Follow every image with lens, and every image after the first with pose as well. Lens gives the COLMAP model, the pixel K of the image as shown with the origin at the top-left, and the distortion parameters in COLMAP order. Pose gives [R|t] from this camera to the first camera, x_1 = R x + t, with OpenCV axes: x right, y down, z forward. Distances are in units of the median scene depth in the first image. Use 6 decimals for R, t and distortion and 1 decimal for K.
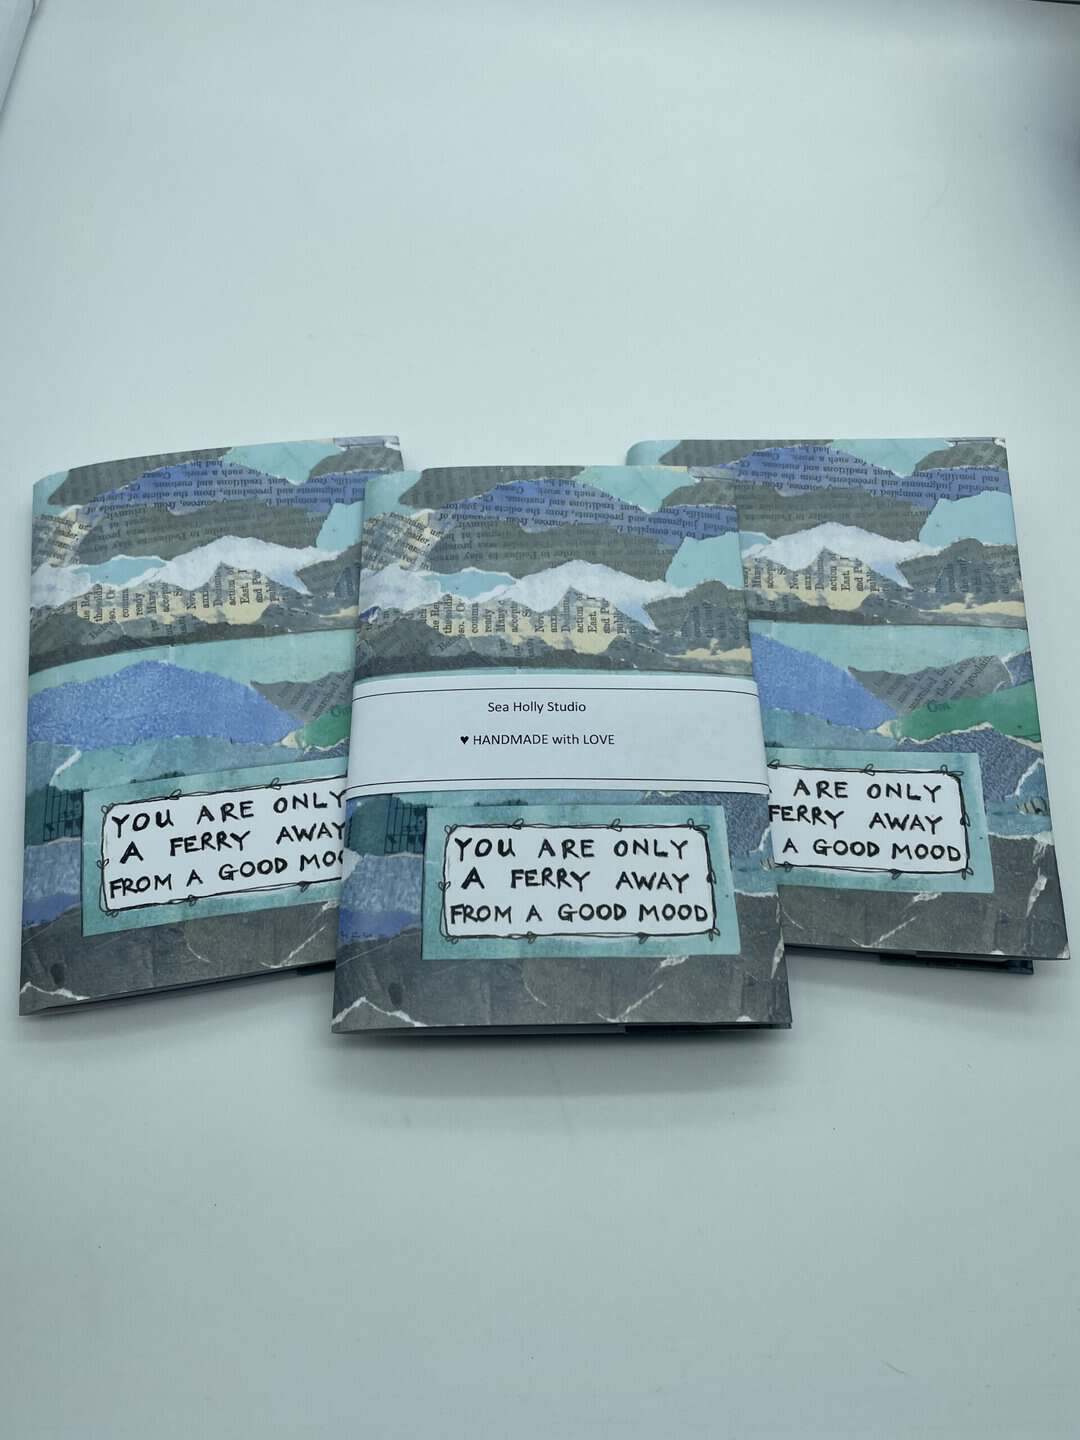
lens RADIAL K [[1184.6, 0, 504.5], [0, 1184.6, 722.8], [0, 0, 1]] dist [0.081609, -0.203608]
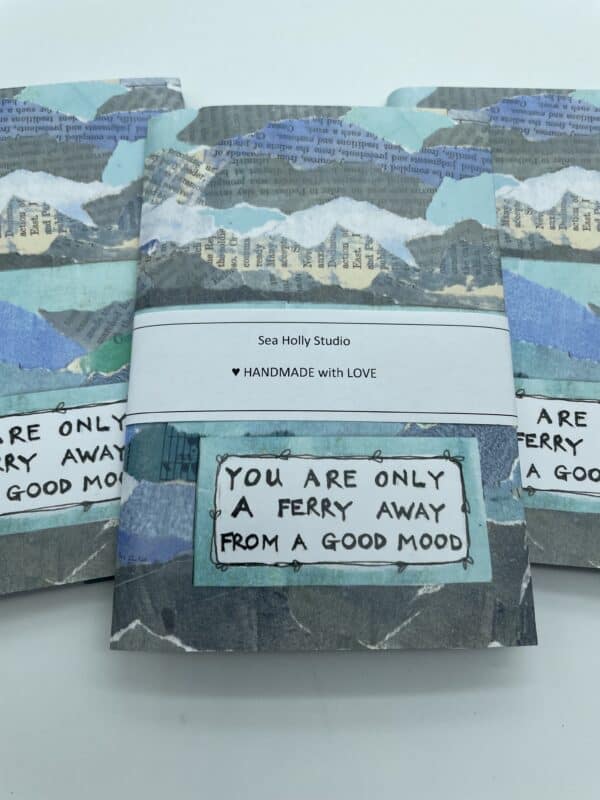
lens RADIAL K [[658.1, 0, 280.3], [0, 658.1, 401.6], [0, 0, 1]] dist [0.081609, -0.203608]
pose [[0.999842, 0.011178, 0.013790, -0.001734], [-0.013249, 0.986914, 0.160702, -0.052981], [-0.011813, -0.160859, 0.986907, 0.398079]]
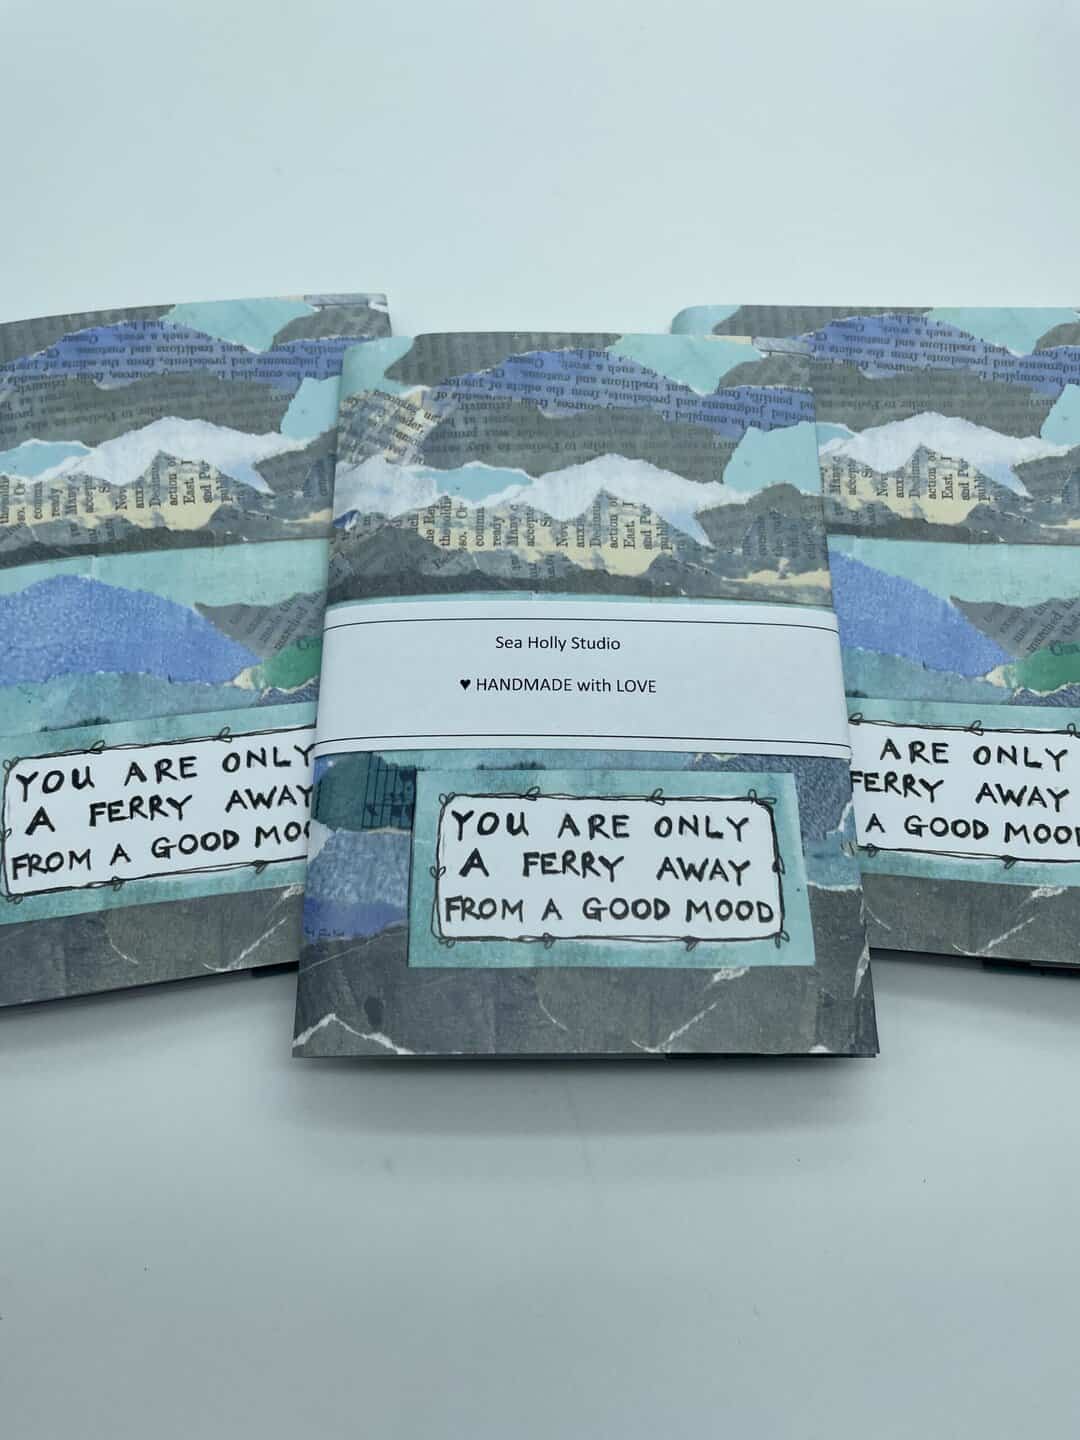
lens RADIAL K [[1184.6, 0, 504.5], [0, 1184.6, 722.8], [0, 0, 1]] dist [0.081609, -0.203608]
pose [[0.999876, 0.014668, 0.005675, -0.011559], [-0.015053, 0.997066, 0.075050, -0.018575], [-0.004558, -0.075127, 0.997164, 0.208508]]
